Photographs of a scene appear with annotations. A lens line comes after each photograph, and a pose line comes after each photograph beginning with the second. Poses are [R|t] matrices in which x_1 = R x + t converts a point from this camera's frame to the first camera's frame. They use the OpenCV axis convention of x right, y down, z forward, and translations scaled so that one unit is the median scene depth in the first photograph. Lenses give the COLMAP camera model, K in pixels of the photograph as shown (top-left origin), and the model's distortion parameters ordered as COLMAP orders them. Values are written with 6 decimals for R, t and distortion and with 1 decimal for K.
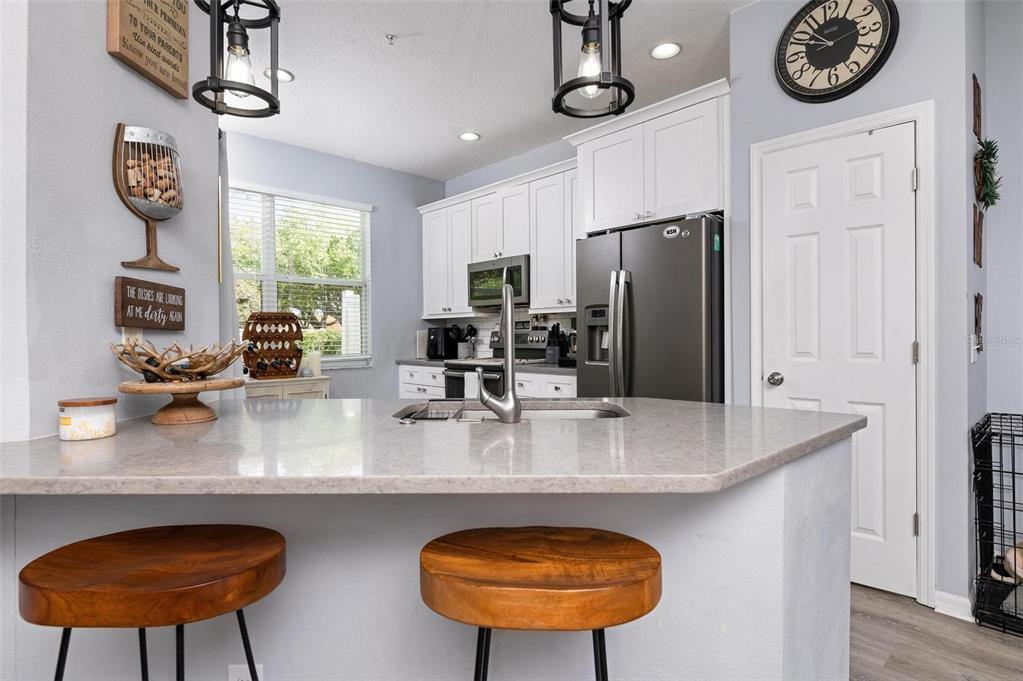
lens RADIAL K [[539.6, 0, 511.5], [0, 539.6, 340.5], [0, 0, 1]] dist [0.000455, -0.000337]
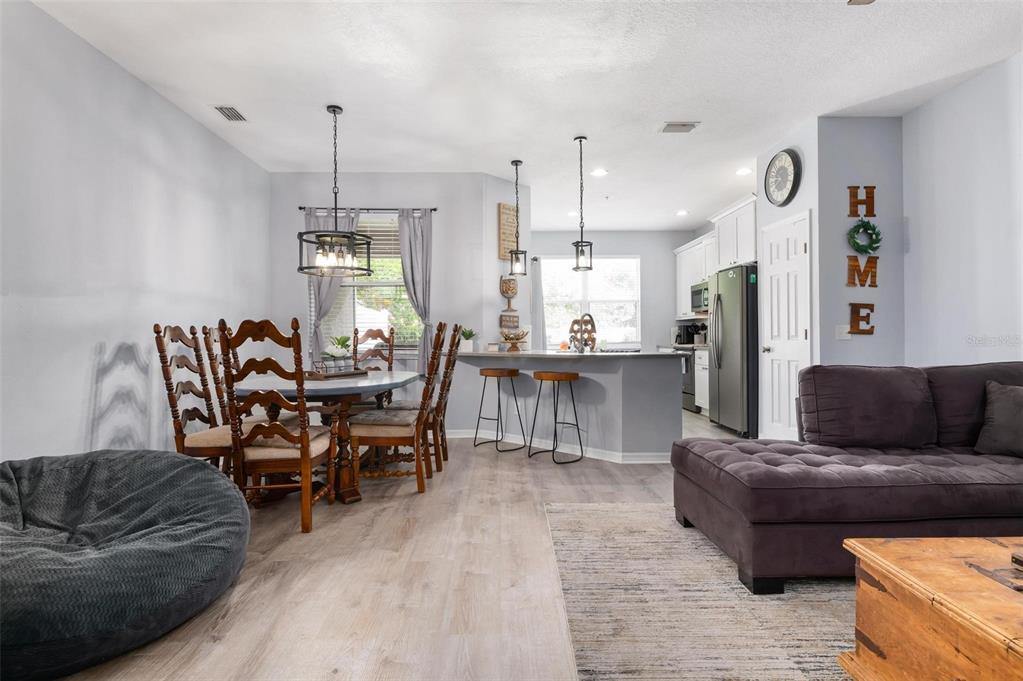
lens RADIAL K [[513.3, 0, 504.8], [0, 513.3, 340.5], [0, 0, 1]] dist [0.011070, -0.013263]
pose [[0.738457, 0.002875, -0.674295, 1.084805], [-0.001076, 0.999995, 0.003086, 0.036737], [0.674300, -0.001554, 0.738456, -1.045041]]
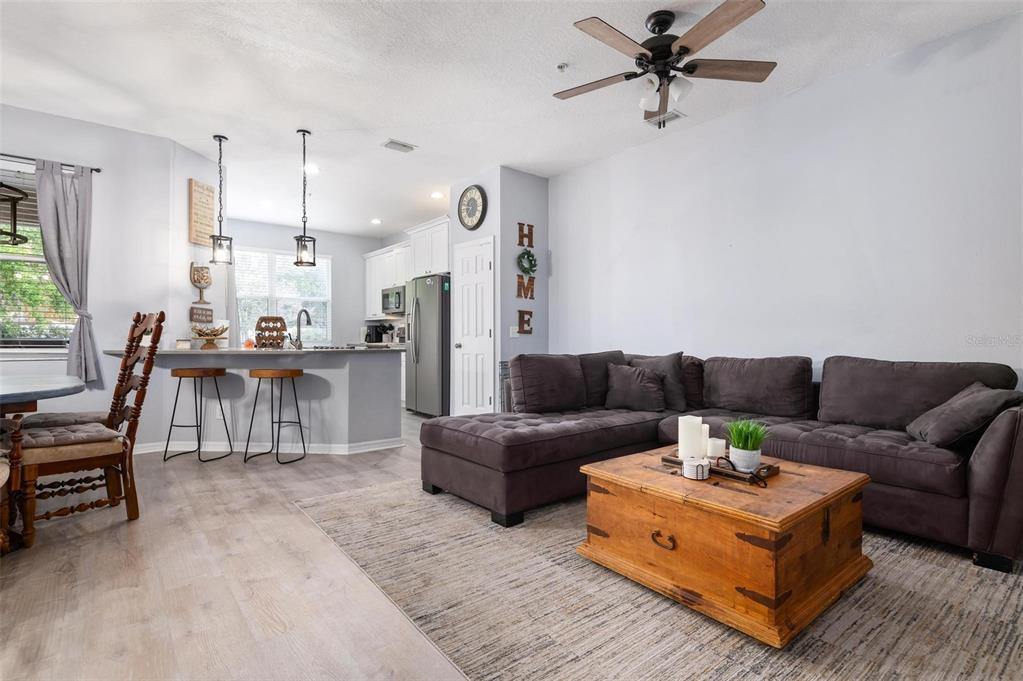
lens RADIAL K [[495.7, 0, 514.2], [0, 495.7, 341.0], [0, 0, 1]] dist [0.001580, -0.000203]
pose [[0.998004, 0.005230, -0.062936, 0.904134], [-0.005347, 0.999984, -0.001689, 0.056602], [0.062926, 0.002022, 0.998016, -1.201747]]
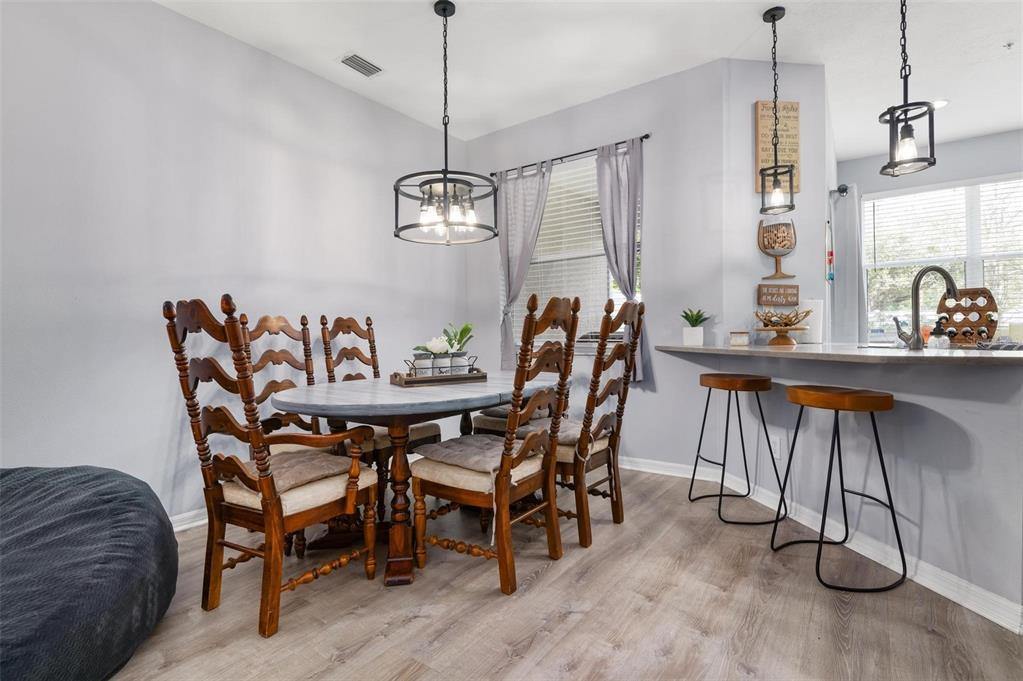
lens RADIAL K [[491.2, 0, 505.2], [0, 491.2, 330.1], [0, 0, 1]] dist [0.002095, -0.010407]
pose [[0.174503, -0.003555, -0.984650, 0.732879], [0.012654, 0.999919, -0.001367, 0.044879], [0.984575, -0.012221, 0.174533, -0.302477]]
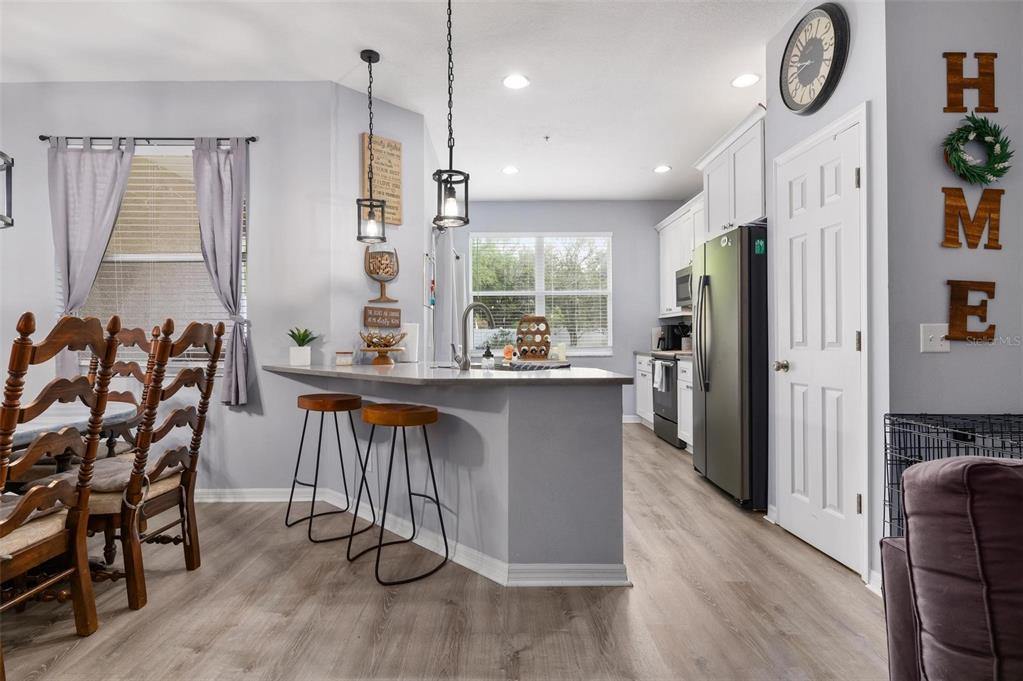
lens RADIAL K [[513.3, 0, 504.8], [0, 513.3, 340.5], [0, 0, 1]] dist [0.011070, -0.013263]
pose [[0.728538, 0.004488, -0.684991, 0.836276], [-0.003899, 0.999990, 0.002405, 0.020325], [0.684995, 0.000919, 0.728548, -0.190160]]
